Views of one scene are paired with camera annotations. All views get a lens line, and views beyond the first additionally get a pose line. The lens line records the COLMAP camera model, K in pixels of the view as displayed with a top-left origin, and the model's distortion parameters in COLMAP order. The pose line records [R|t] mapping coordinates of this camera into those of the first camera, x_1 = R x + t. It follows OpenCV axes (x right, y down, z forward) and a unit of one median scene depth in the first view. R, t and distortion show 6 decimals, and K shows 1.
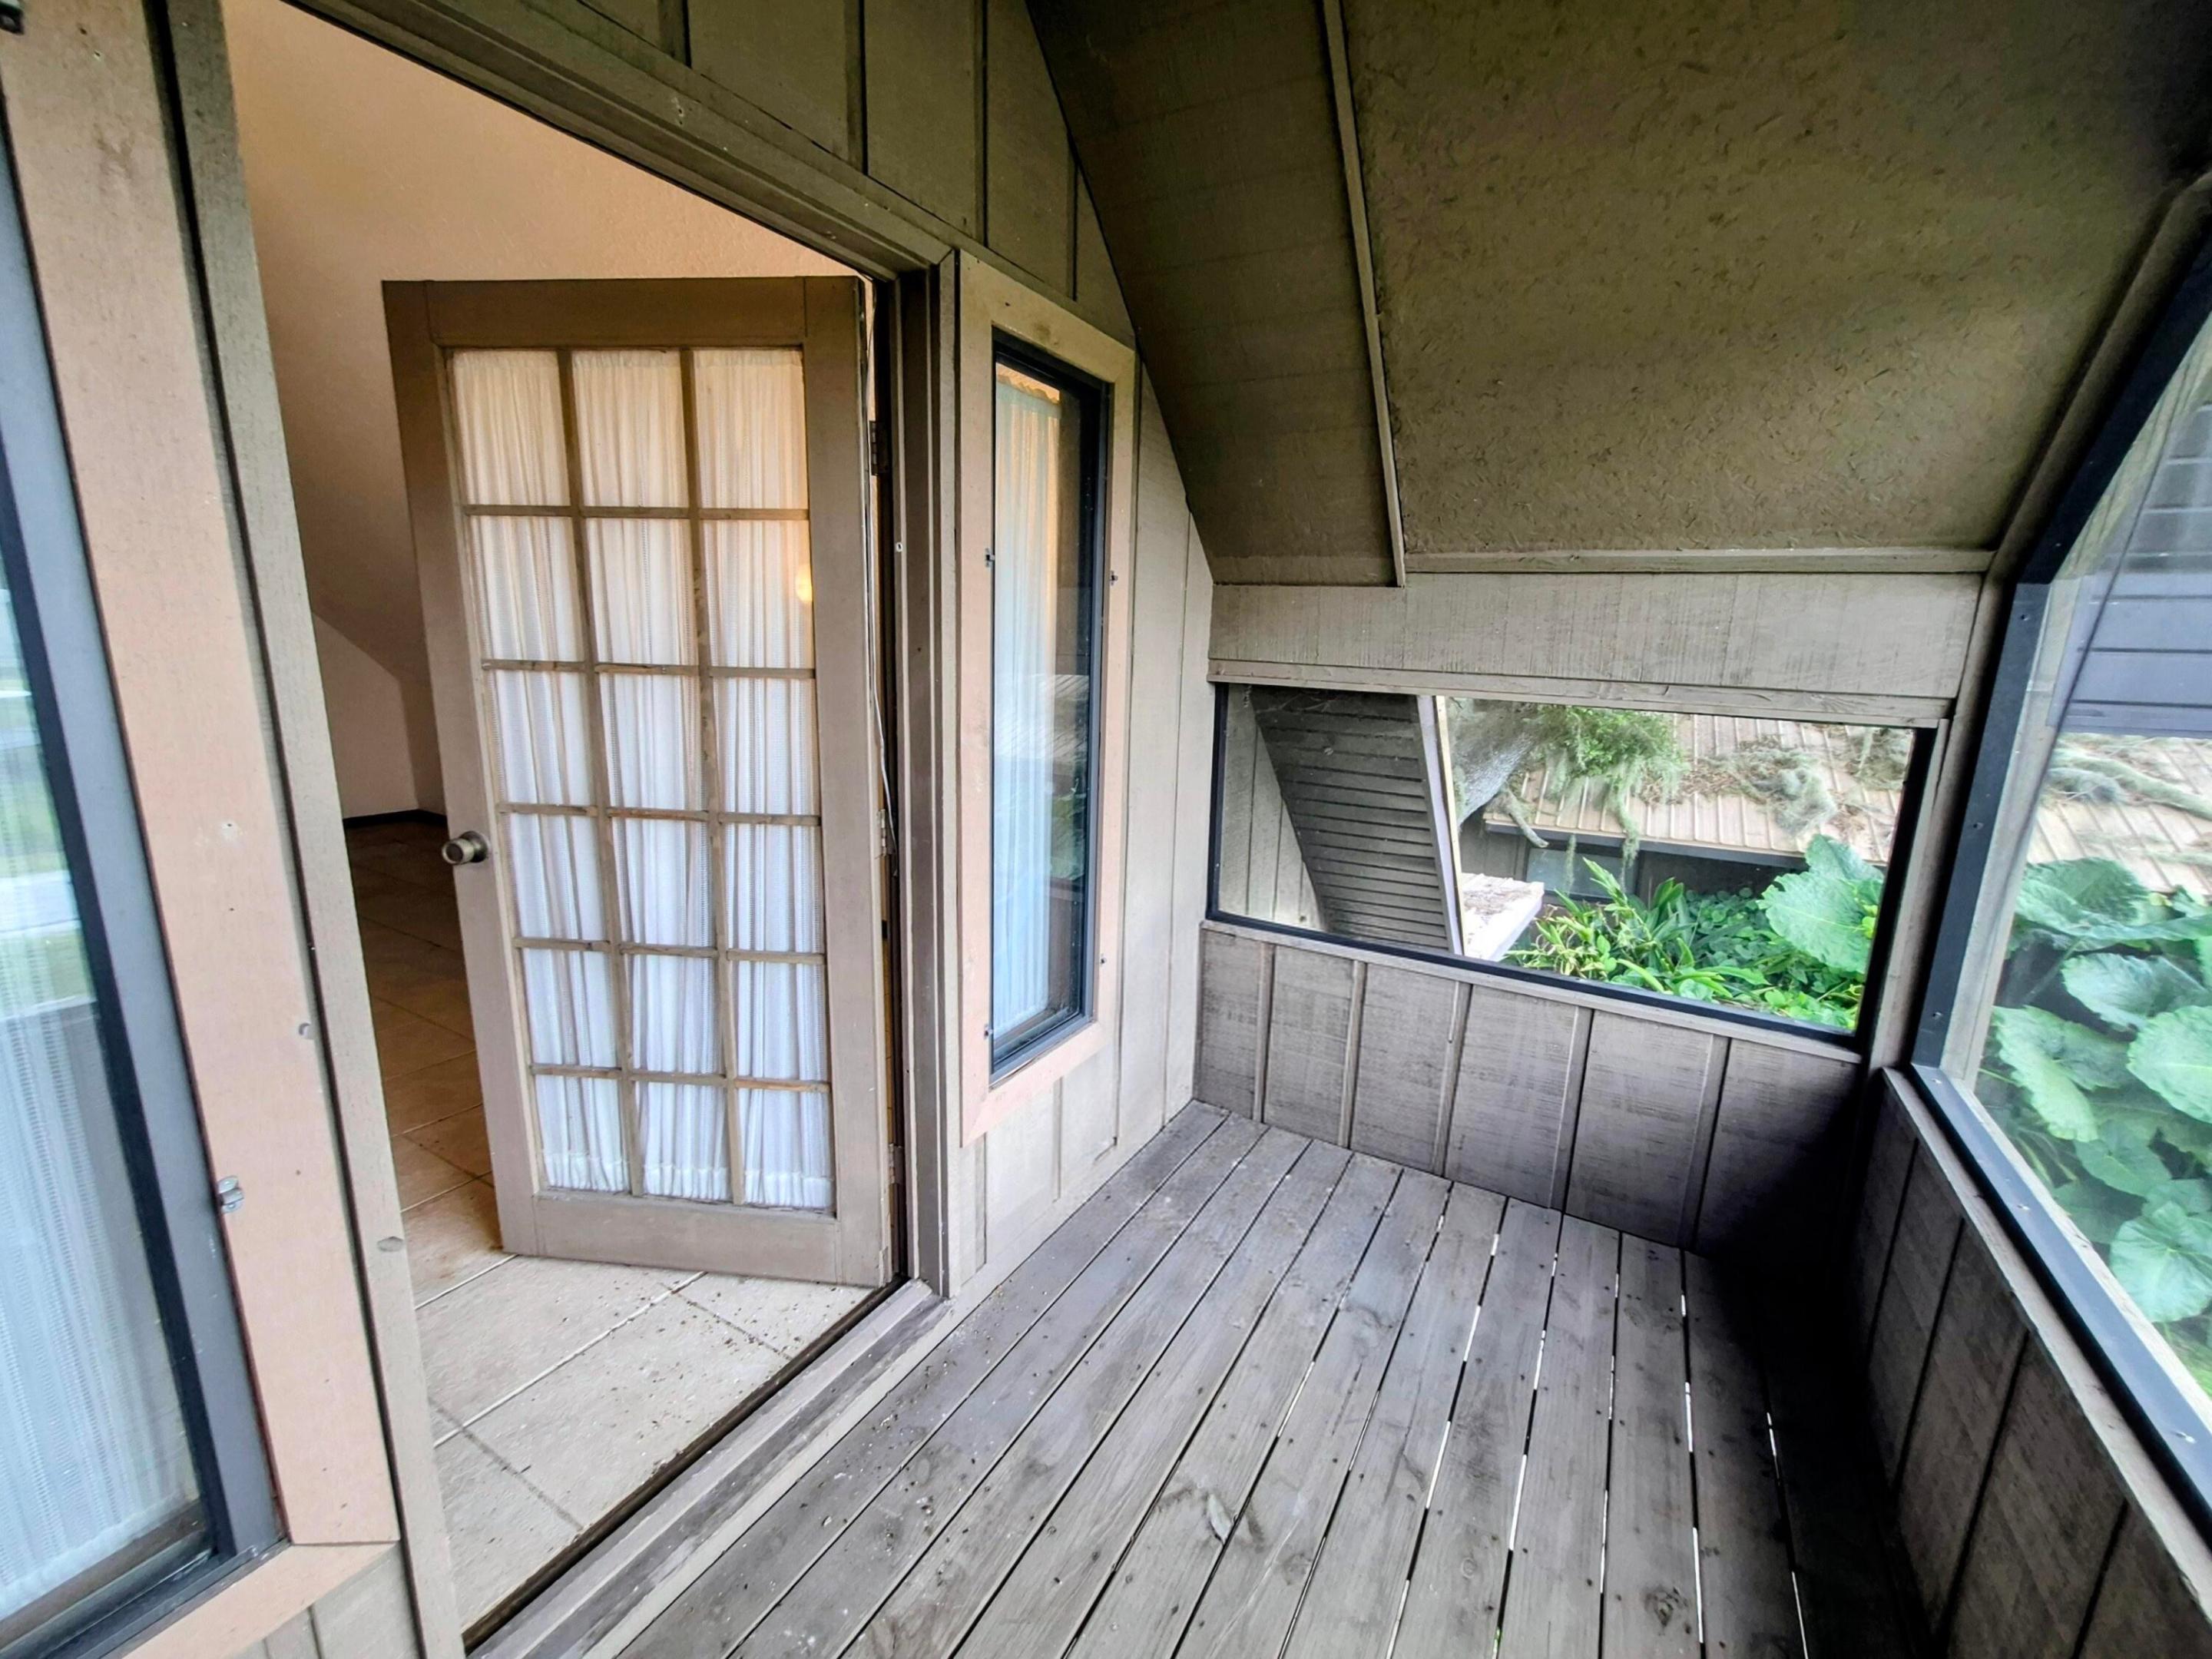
lens RADIAL K [[876.5, 0, 1116.1], [0, 876.5, 822.2], [0, 0, 1]] dist [0.001692, -0.000083]
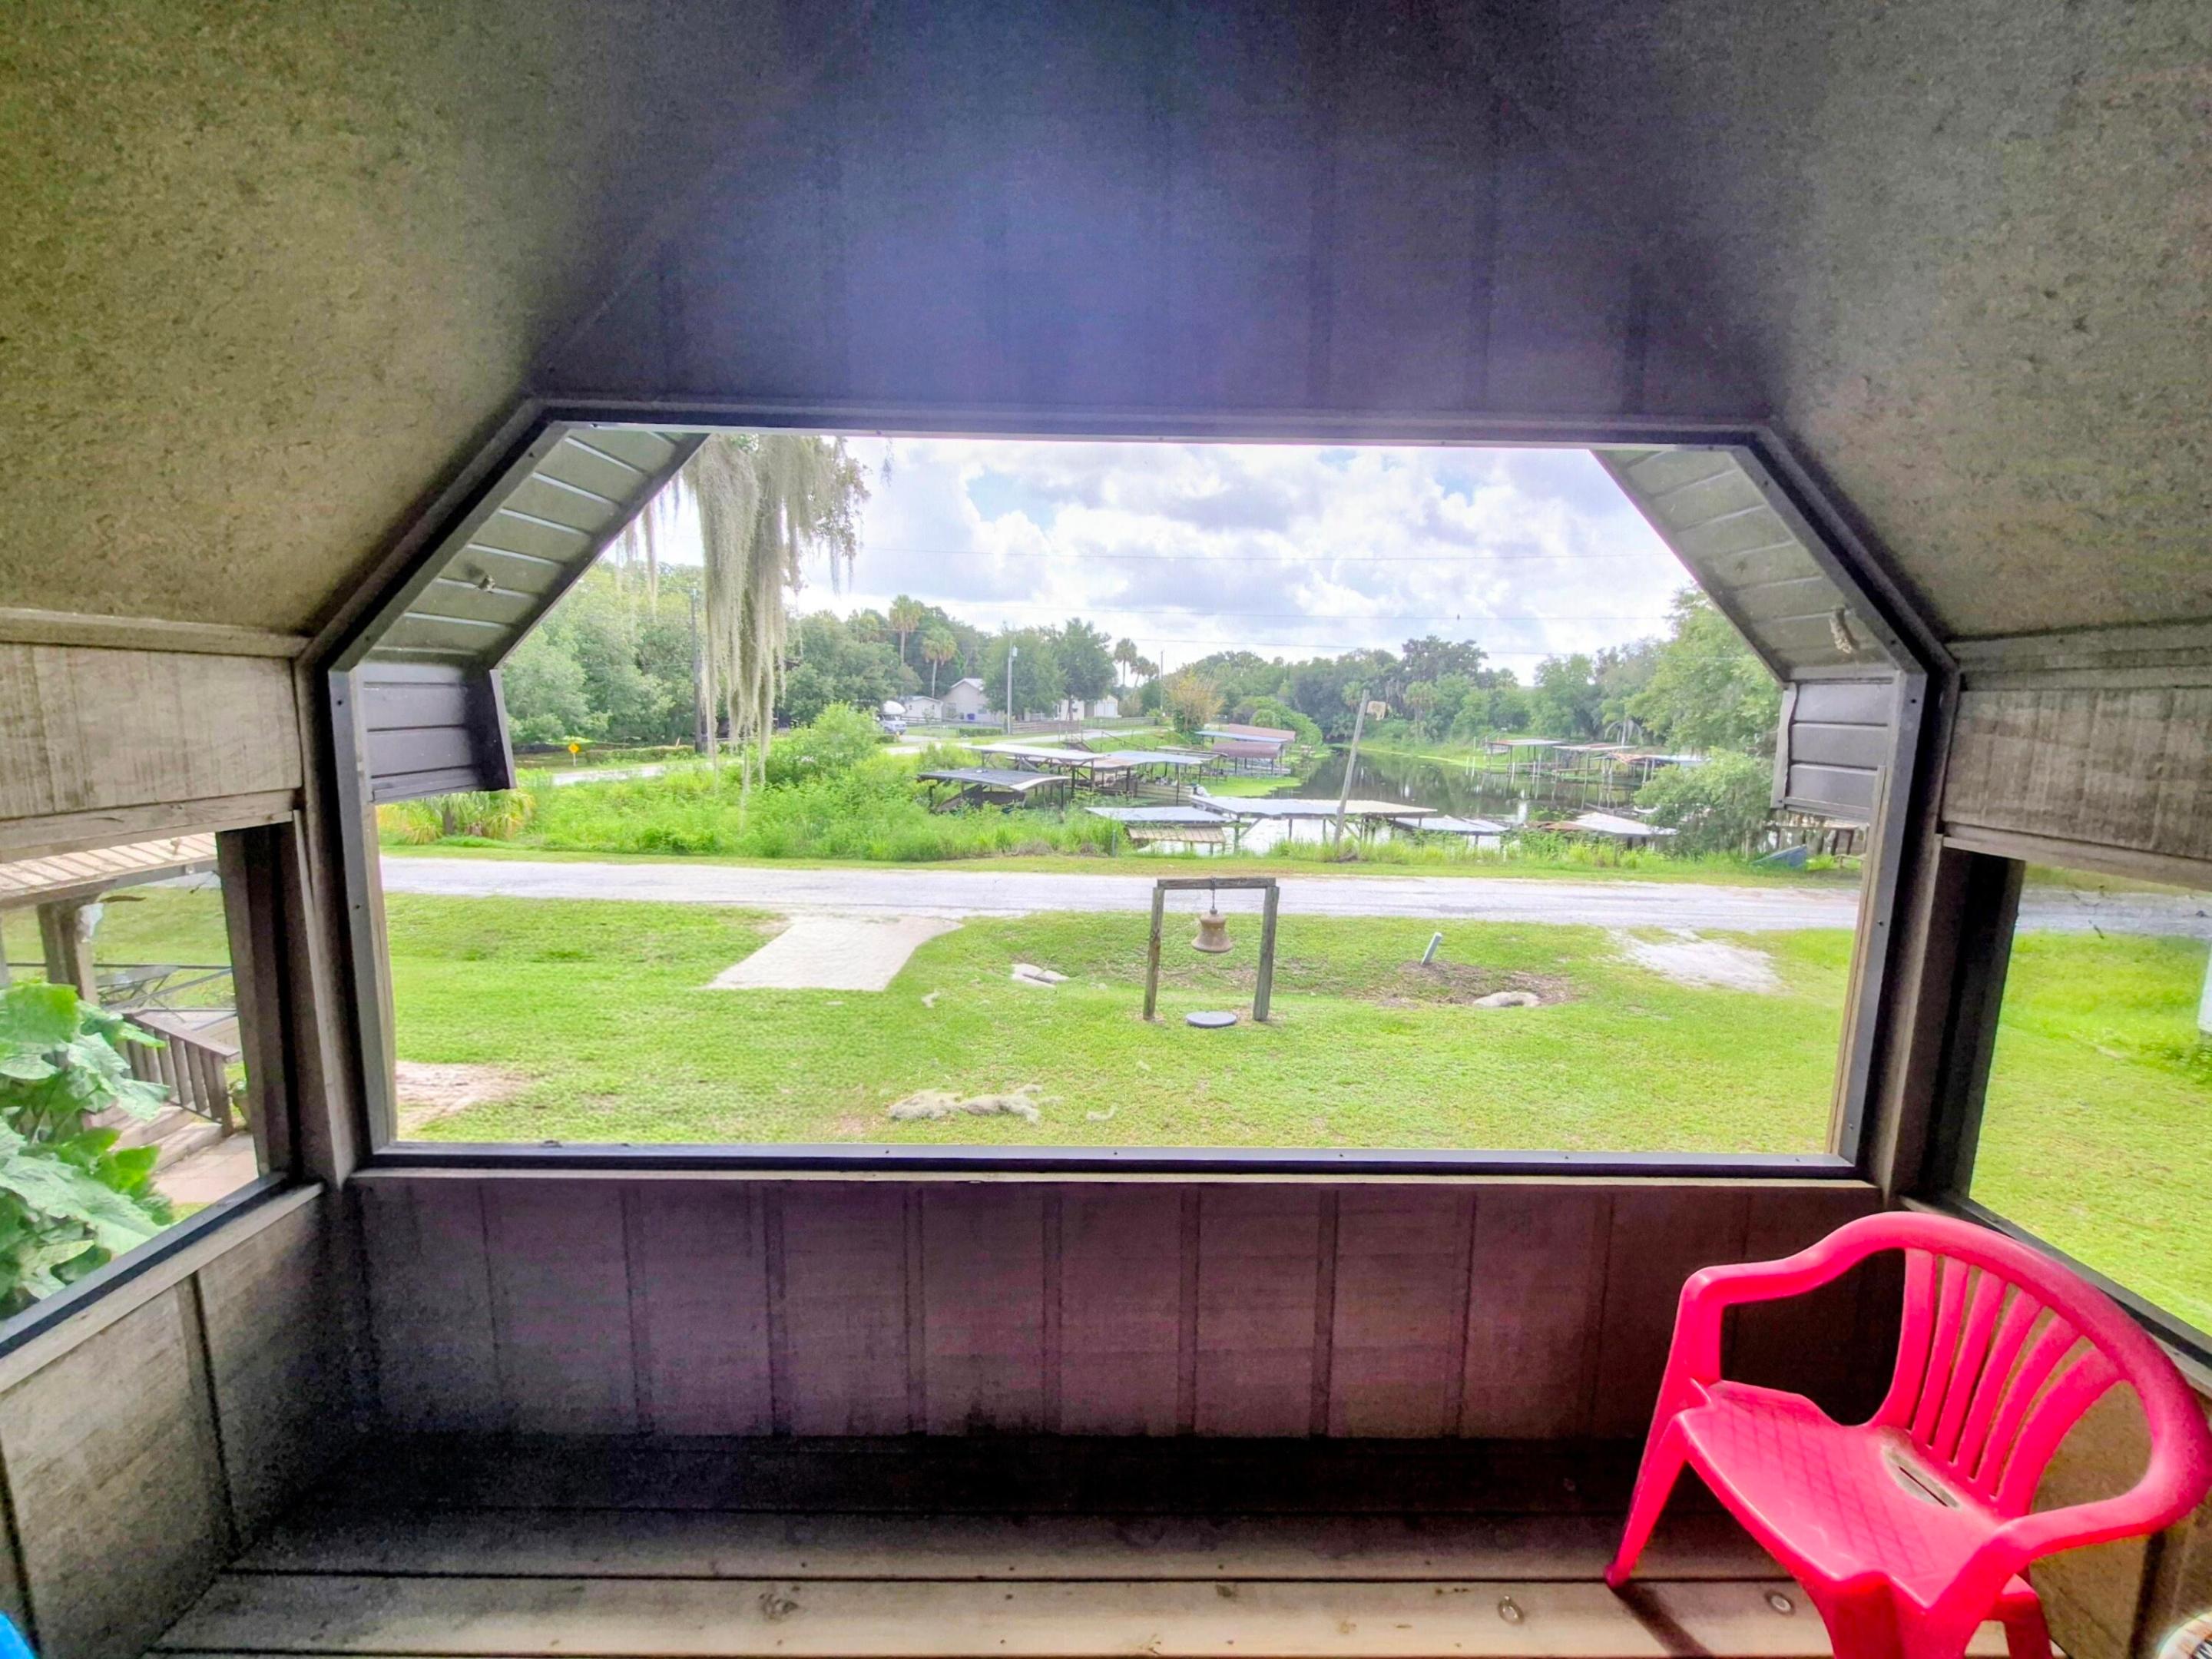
lens RADIAL K [[876.5, 0, 1110.3], [0, 876.5, 815.1], [0, 0, 1]] dist [0.001692, -0.000083]
pose [[-0.524251, -0.154566, 0.837419, -0.290942], [0.145024, 0.952818, 0.266655, -0.234060], [-0.839124, 0.261240, -0.477100, 0.713109]]
